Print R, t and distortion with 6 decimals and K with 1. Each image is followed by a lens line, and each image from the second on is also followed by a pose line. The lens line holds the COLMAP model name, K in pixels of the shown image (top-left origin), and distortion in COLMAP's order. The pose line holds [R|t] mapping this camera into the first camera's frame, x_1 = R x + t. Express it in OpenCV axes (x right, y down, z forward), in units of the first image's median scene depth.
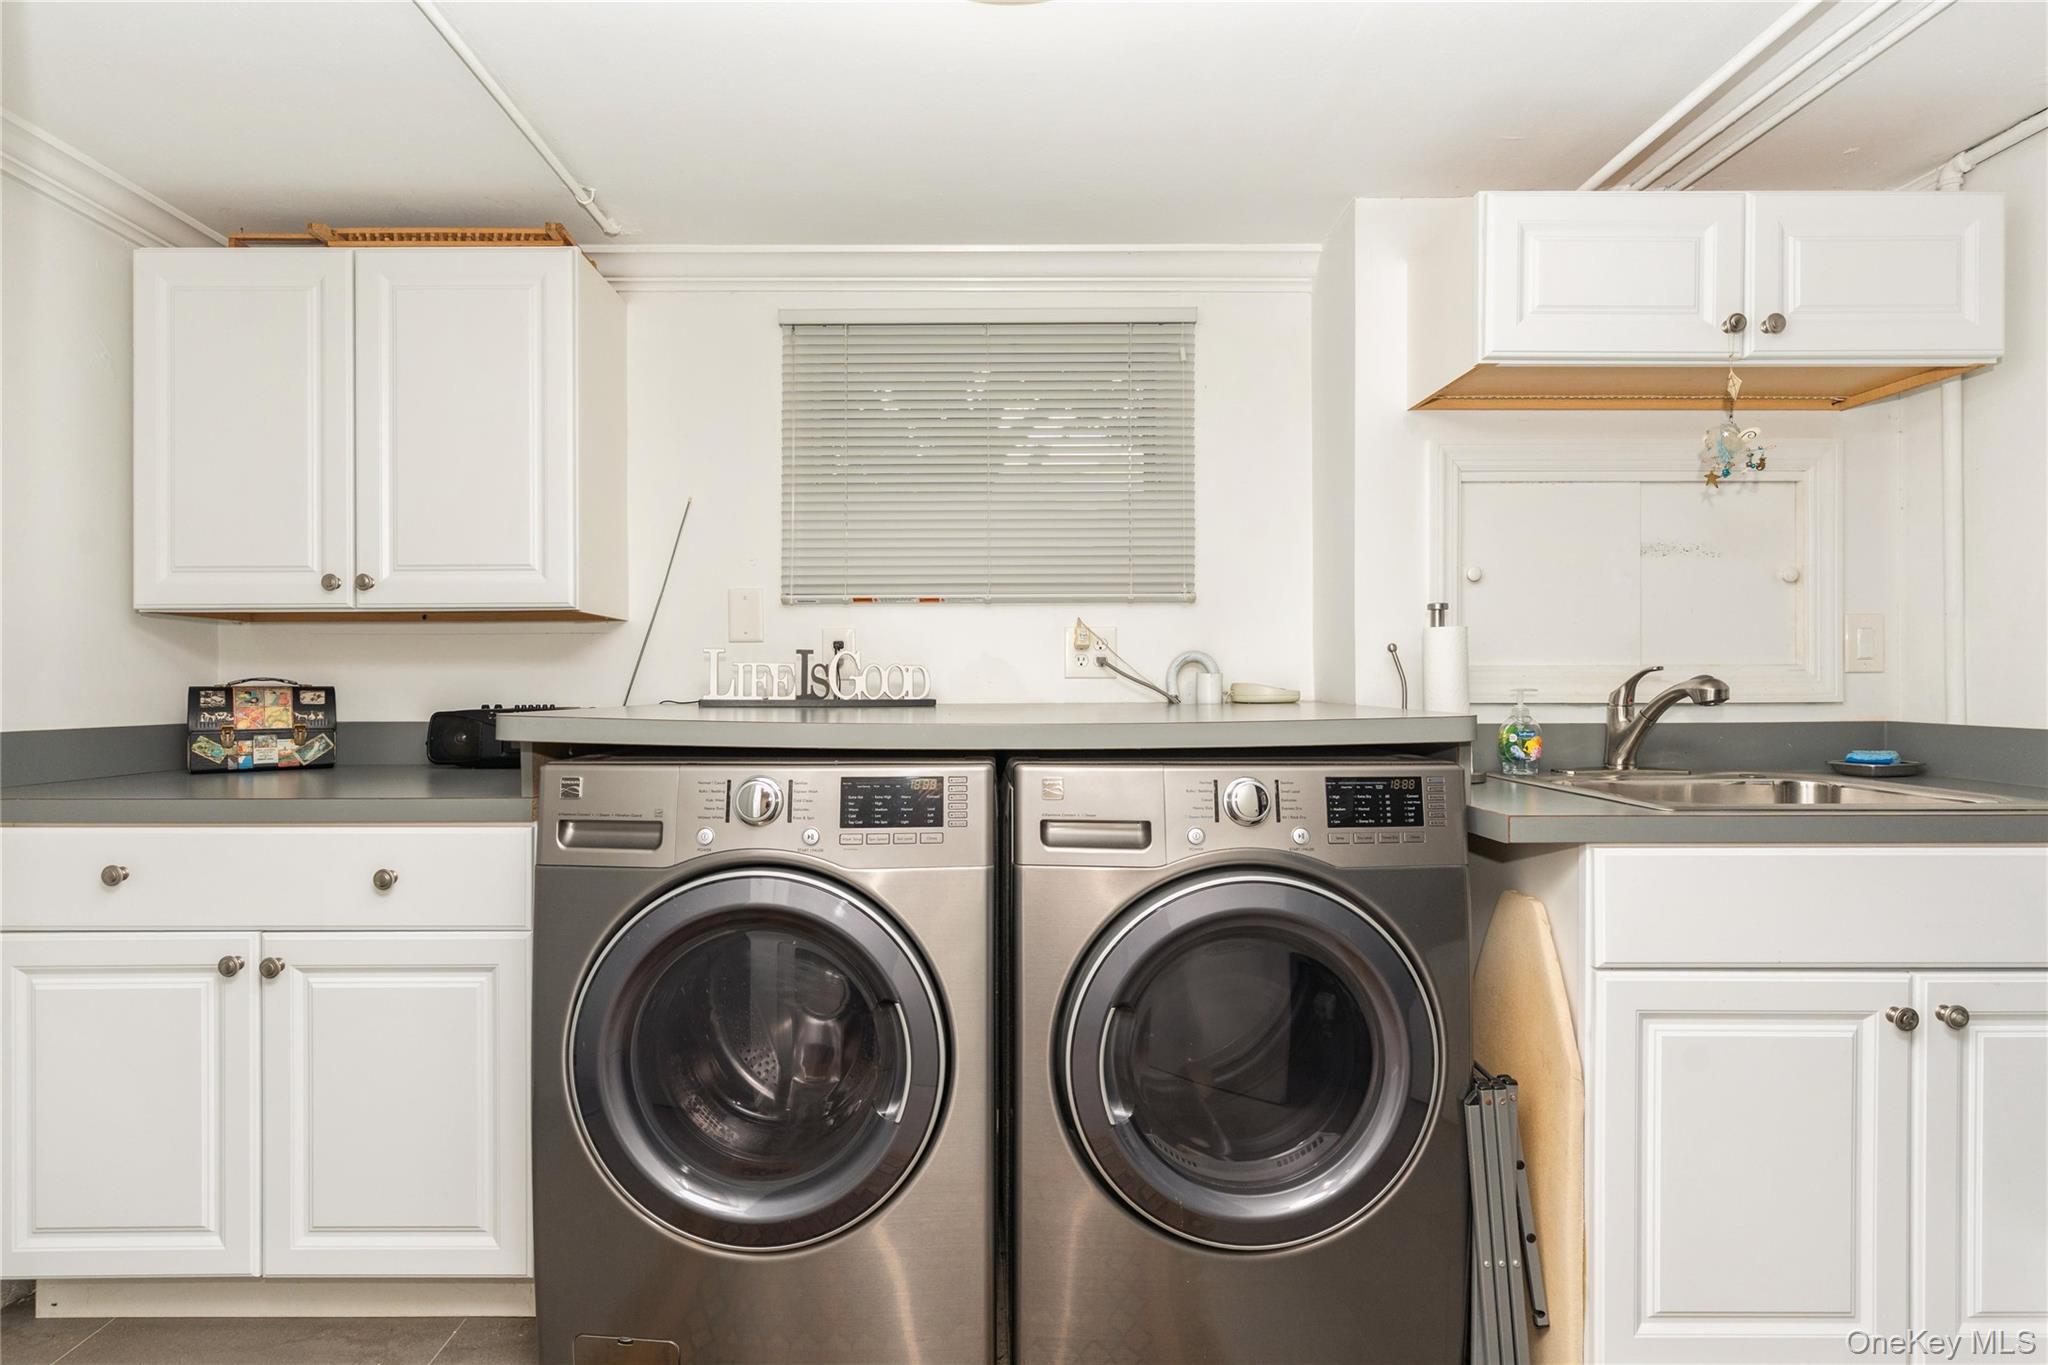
lens RADIAL K [[972.7, 0, 1019.8], [0, 972.7, 693.0], [0, 0, 1]] dist [0.002132, -0.000582]
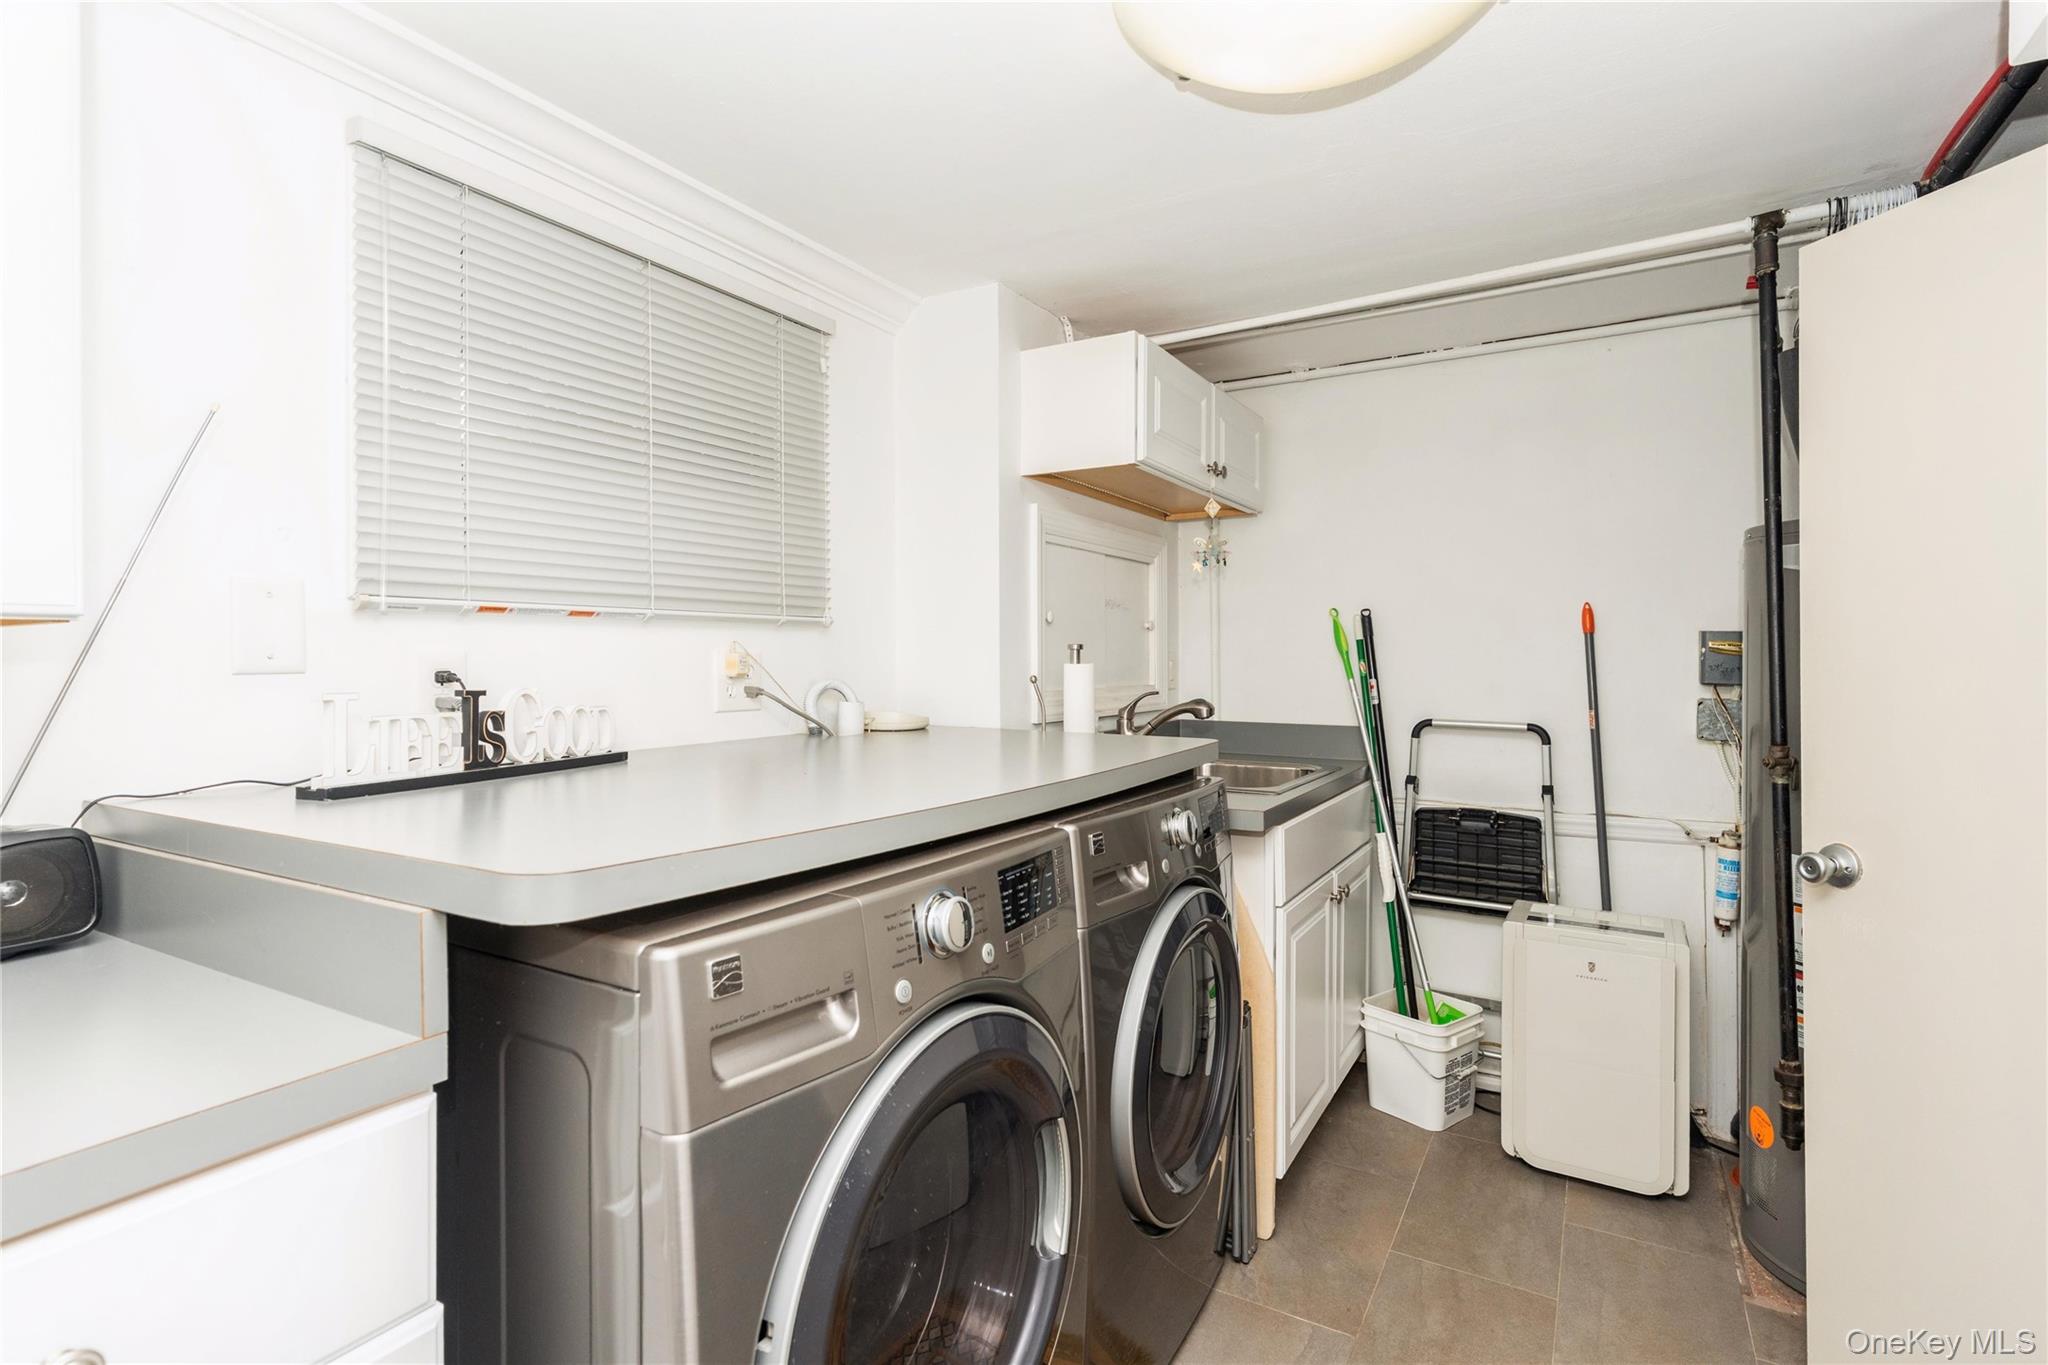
lens RADIAL K [[972.7, 0, 1022.9], [0, 972.7, 666.8], [0, 0, 1]] dist [0.002132, -0.000582]
pose [[0.522782, -0.005323, 0.852450, -0.562757], [0.009105, 0.999958, 0.000661, -0.055914], [-0.852418, 0.007416, 0.522808, 0.356299]]
